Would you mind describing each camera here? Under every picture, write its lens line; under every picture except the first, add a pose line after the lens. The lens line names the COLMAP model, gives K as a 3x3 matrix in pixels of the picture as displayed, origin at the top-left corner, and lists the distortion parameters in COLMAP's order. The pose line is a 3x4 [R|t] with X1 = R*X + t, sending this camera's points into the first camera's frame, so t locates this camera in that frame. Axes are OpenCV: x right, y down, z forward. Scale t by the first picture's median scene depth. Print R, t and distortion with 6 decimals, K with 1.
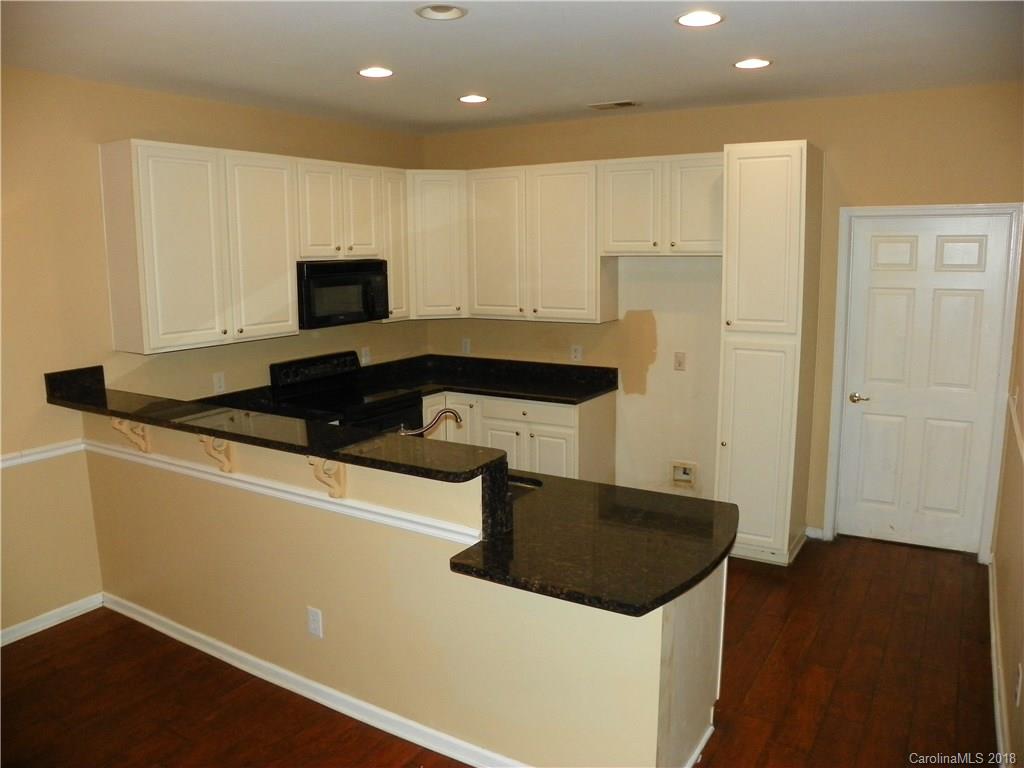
lens RADIAL K [[770.6, 0, 509.9], [0, 770.6, 384.1], [0, 0, 1]] dist [-0.115234, 0.052621]
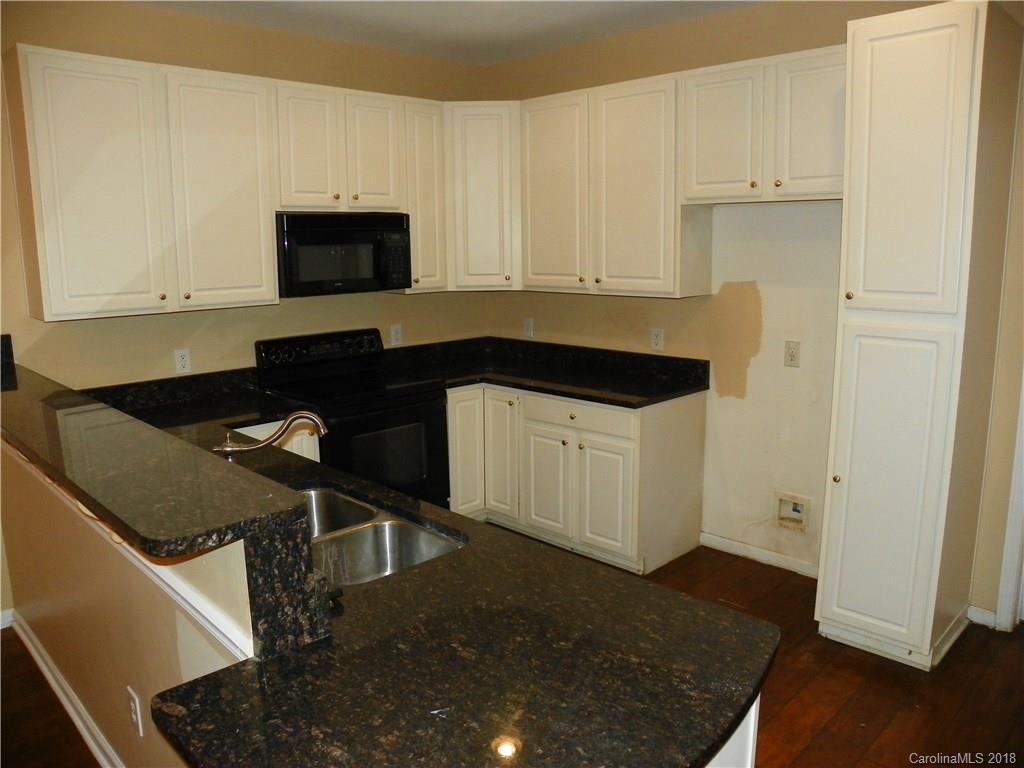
lens RADIAL K [[770.6, 0, 518.1], [0, 770.6, 382.4], [0, 0, 1]] dist [-0.115234, 0.052621]
pose [[0.974859, 0.039517, -0.219293, 0.140901], [-0.036951, 0.999192, 0.015792, -0.005438], [0.219739, -0.007292, 0.975531, 0.279765]]
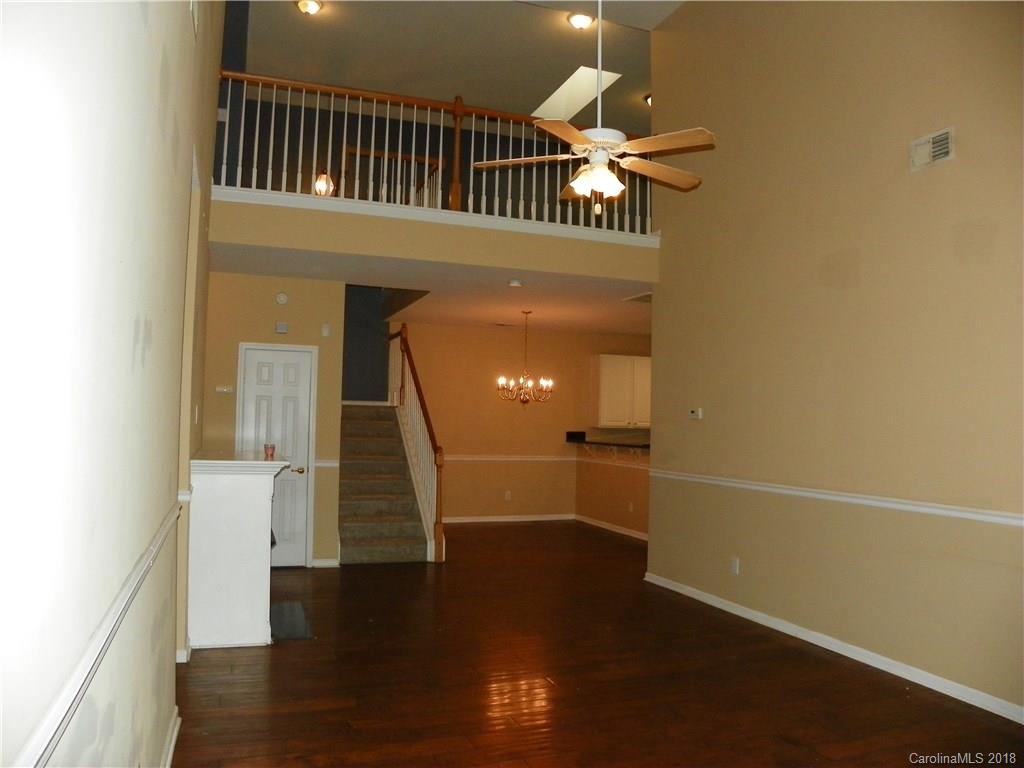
lens RADIAL K [[770.6, 0, 512.7], [0, 770.6, 382.5], [0, 0, 1]] dist [-0.115234, 0.052621]
pose [[0.784967, -0.004478, -0.619522, 0.865974], [-0.134423, 0.974921, -0.177369, 0.287345], [0.604779, 0.222506, 0.764679, -1.187429]]
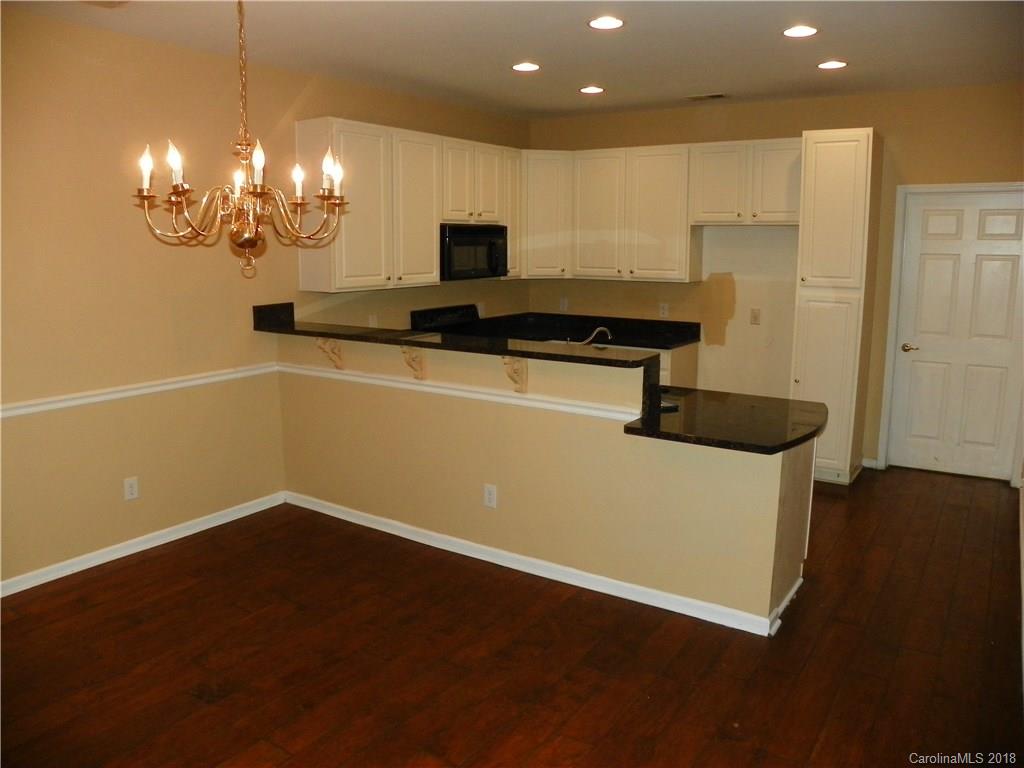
lens RADIAL K [[770.6, 0, 514.6], [0, 770.6, 383.7], [0, 0, 1]] dist [-0.115234, 0.052621]
pose [[0.999344, 0.017677, -0.031608, -0.118047], [-0.017326, 0.999786, 0.011339, 0.072423], [0.031802, -0.010784, 0.999436, -0.192959]]
